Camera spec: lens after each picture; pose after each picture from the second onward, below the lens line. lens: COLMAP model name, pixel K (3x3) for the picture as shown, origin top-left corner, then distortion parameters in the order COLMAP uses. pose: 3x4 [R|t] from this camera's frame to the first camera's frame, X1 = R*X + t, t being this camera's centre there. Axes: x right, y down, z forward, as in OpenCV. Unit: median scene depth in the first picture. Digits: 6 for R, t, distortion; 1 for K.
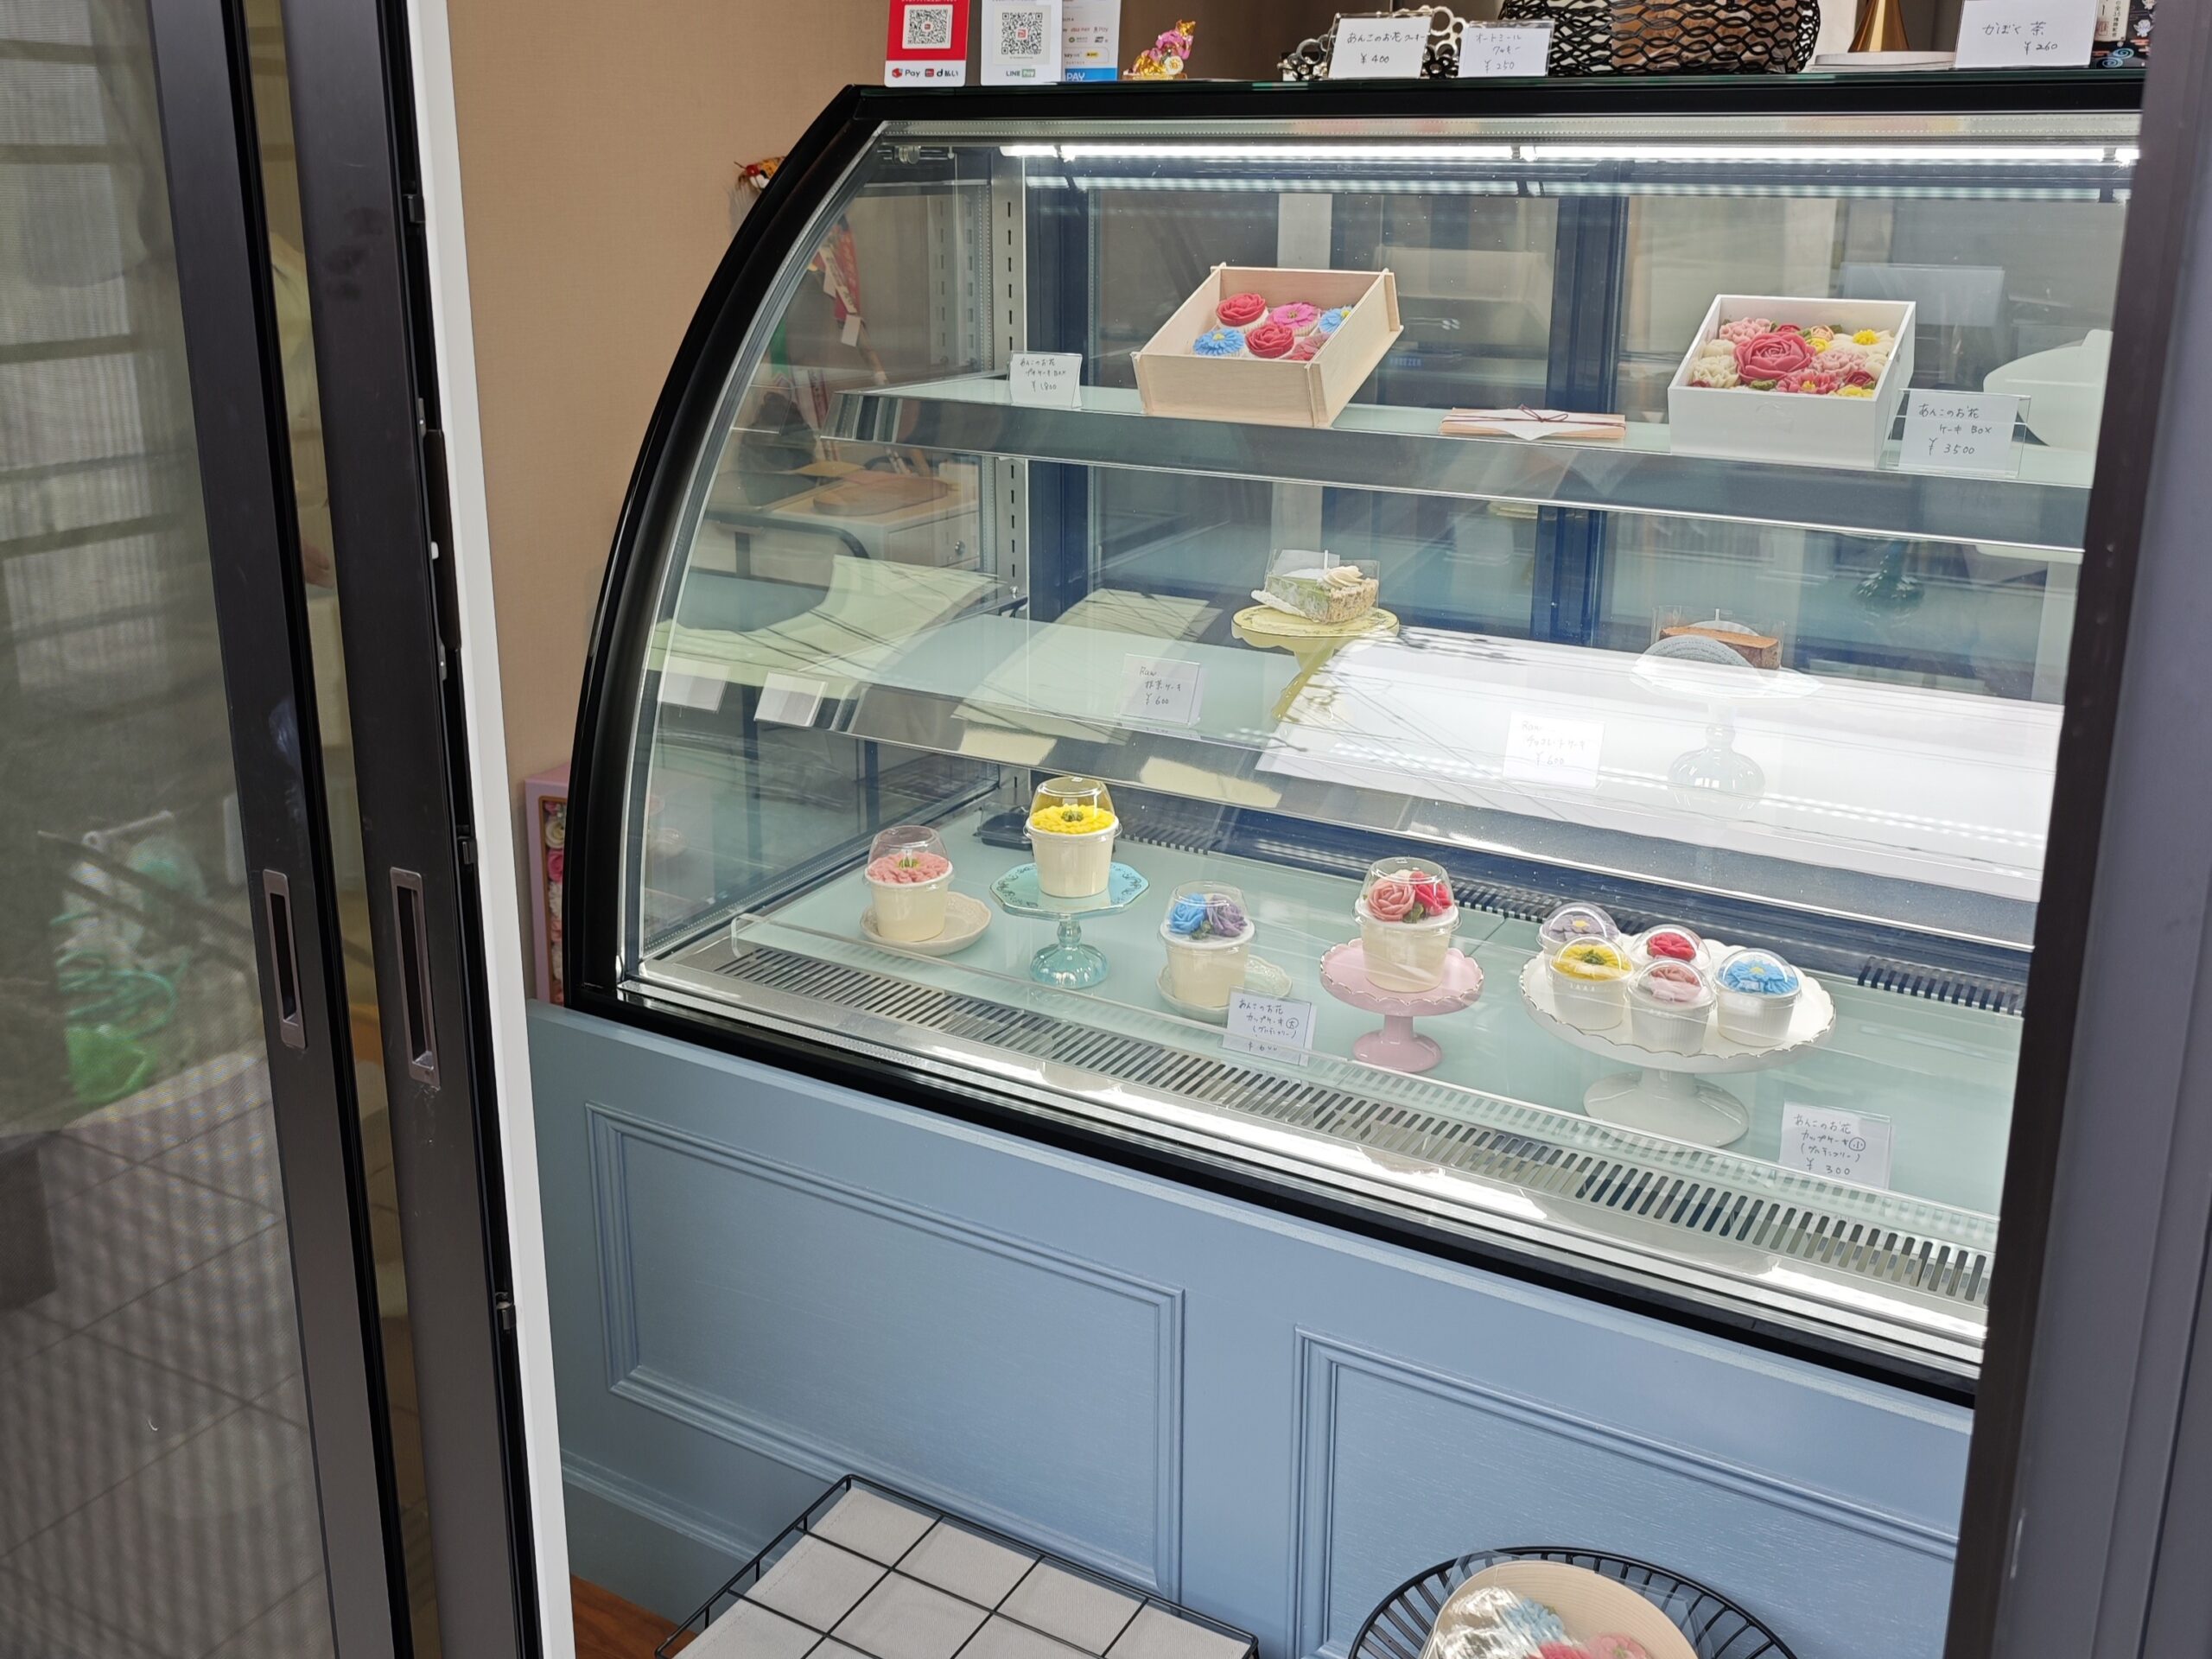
lens RADIAL K [[2265.5, 0, 1106.0], [0, 2265.5, 829.5], [0, 0, 1]] dist [0.010157, 0.002606]
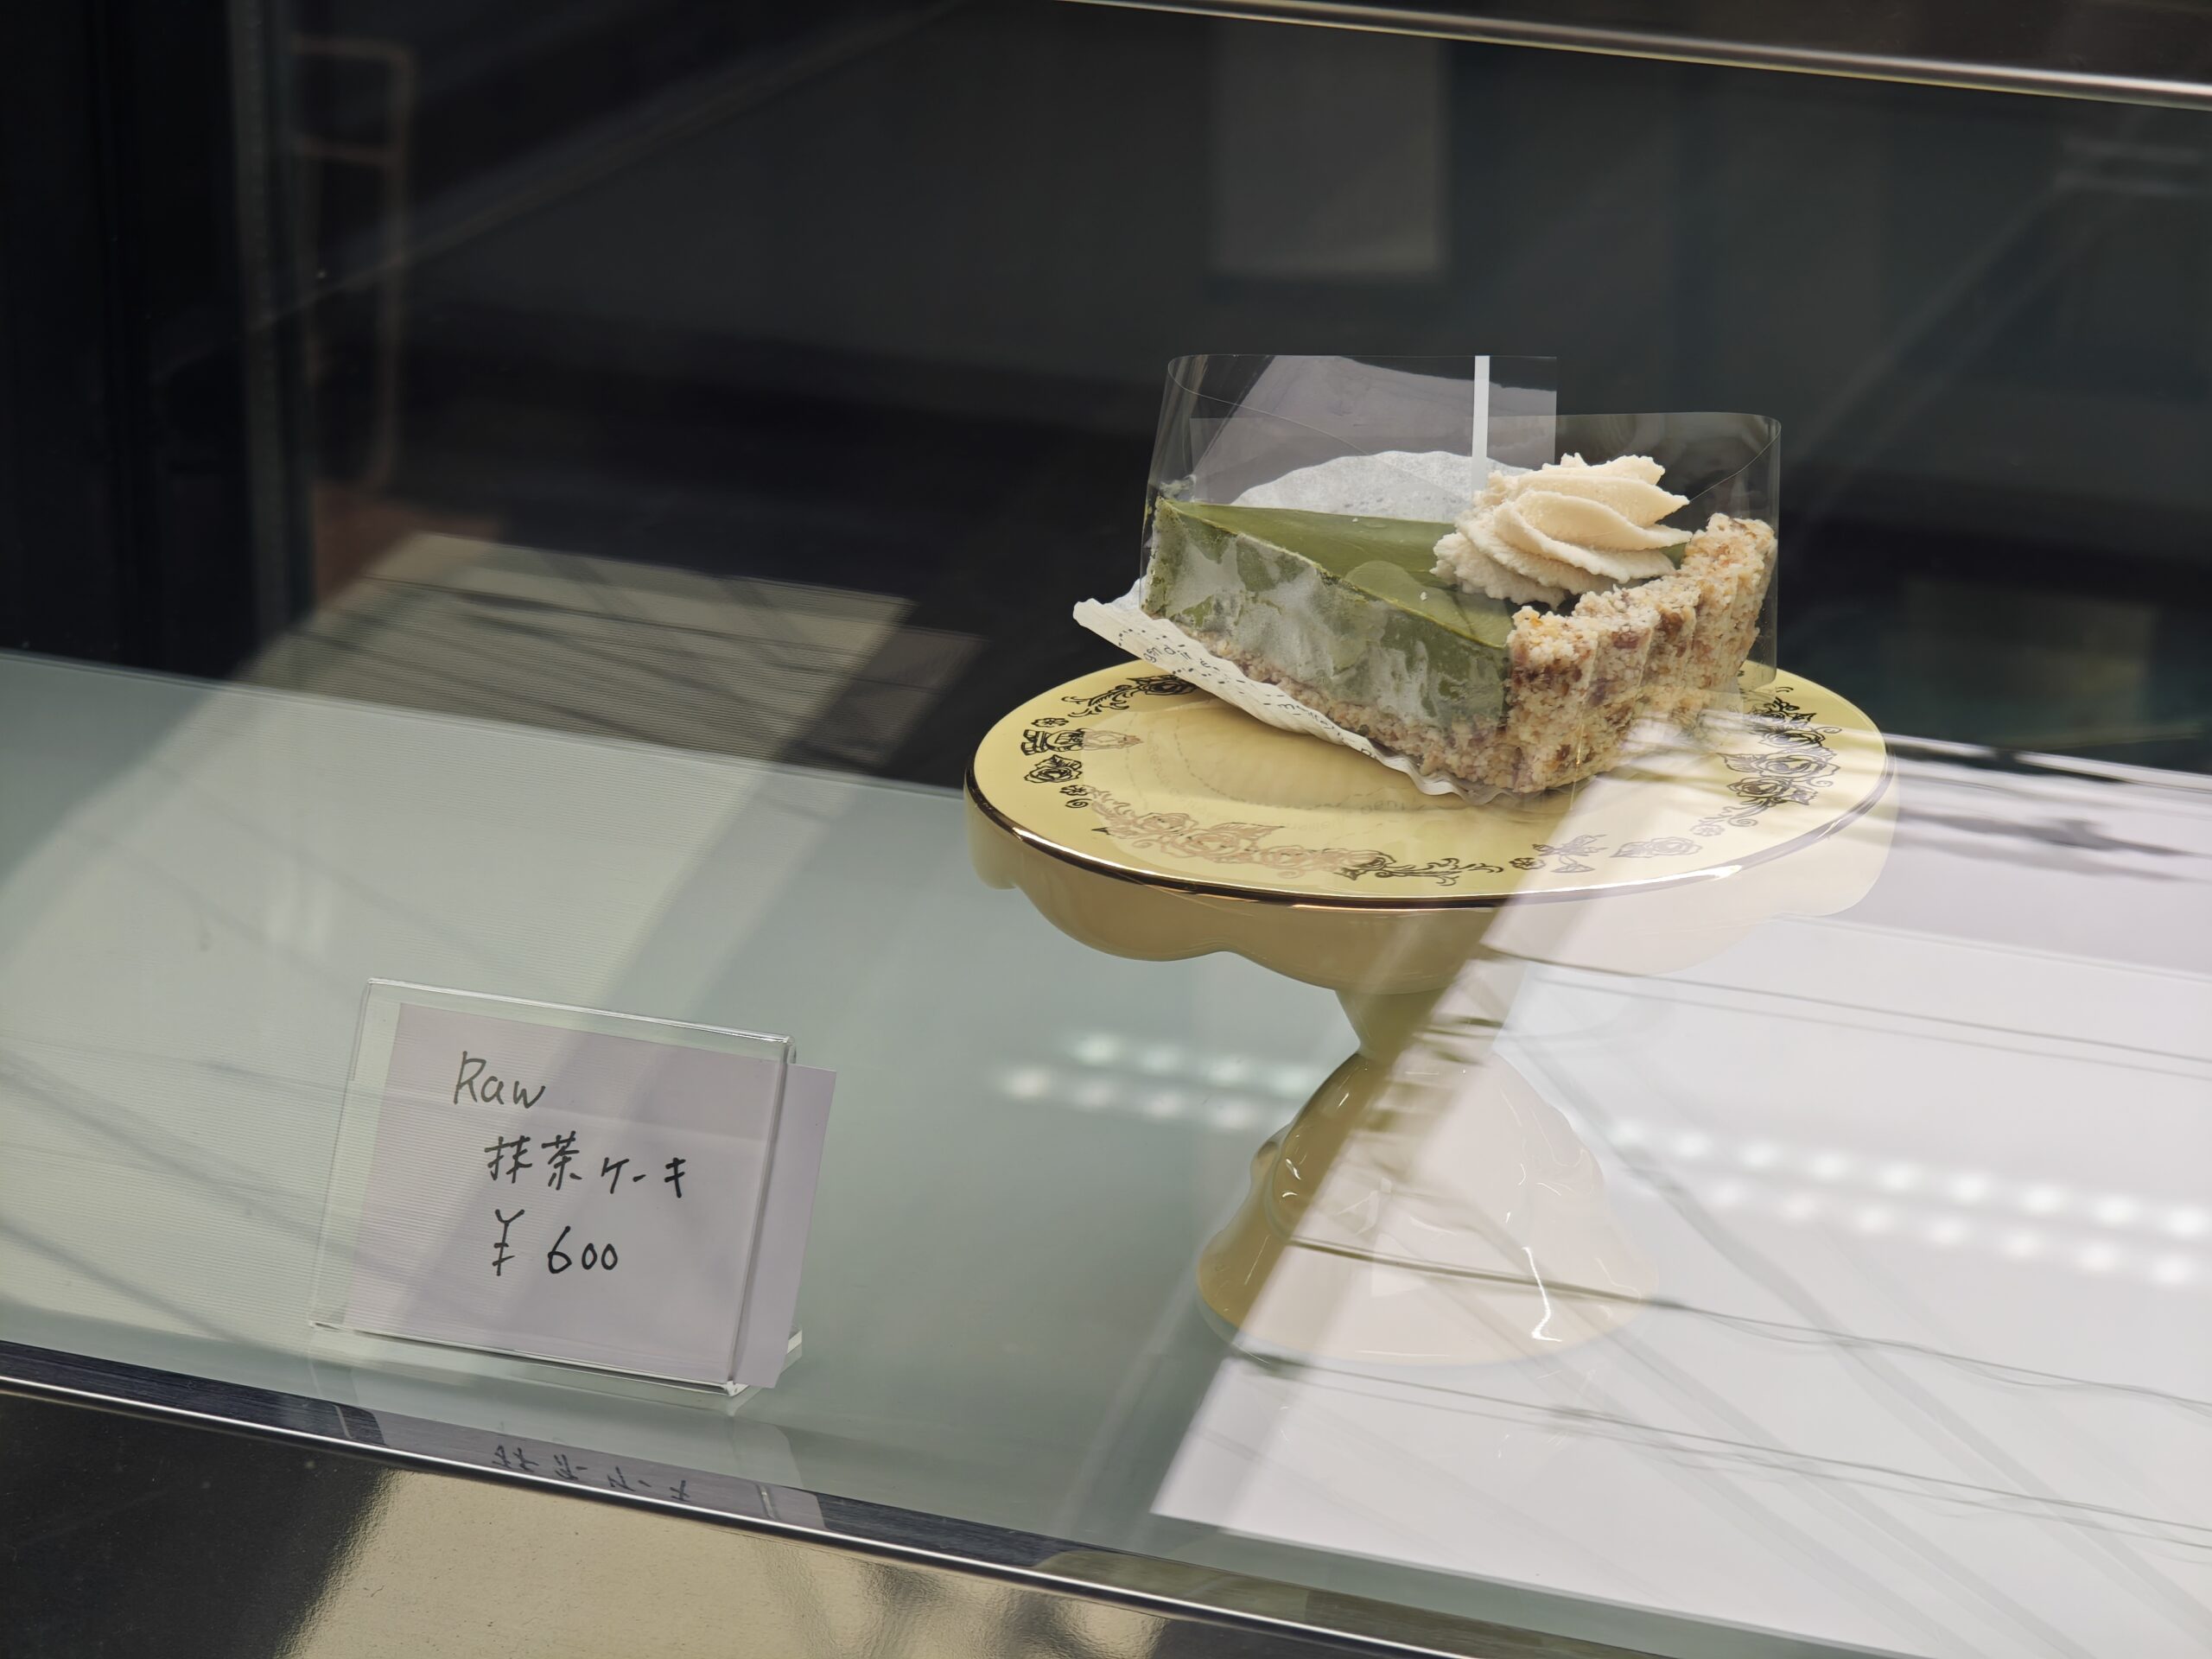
lens RADIAL K [[7703.6, 0, 1106.0], [0, 7703.6, 829.5], [0, 0, 1]] dist [-0.026359, -0.196516]
pose [[0.998541, -0.032296, 0.043280, 0.040252], [0.034275, 0.998363, -0.045789, -0.060447], [-0.041730, 0.047206, 0.998013, 0.396086]]
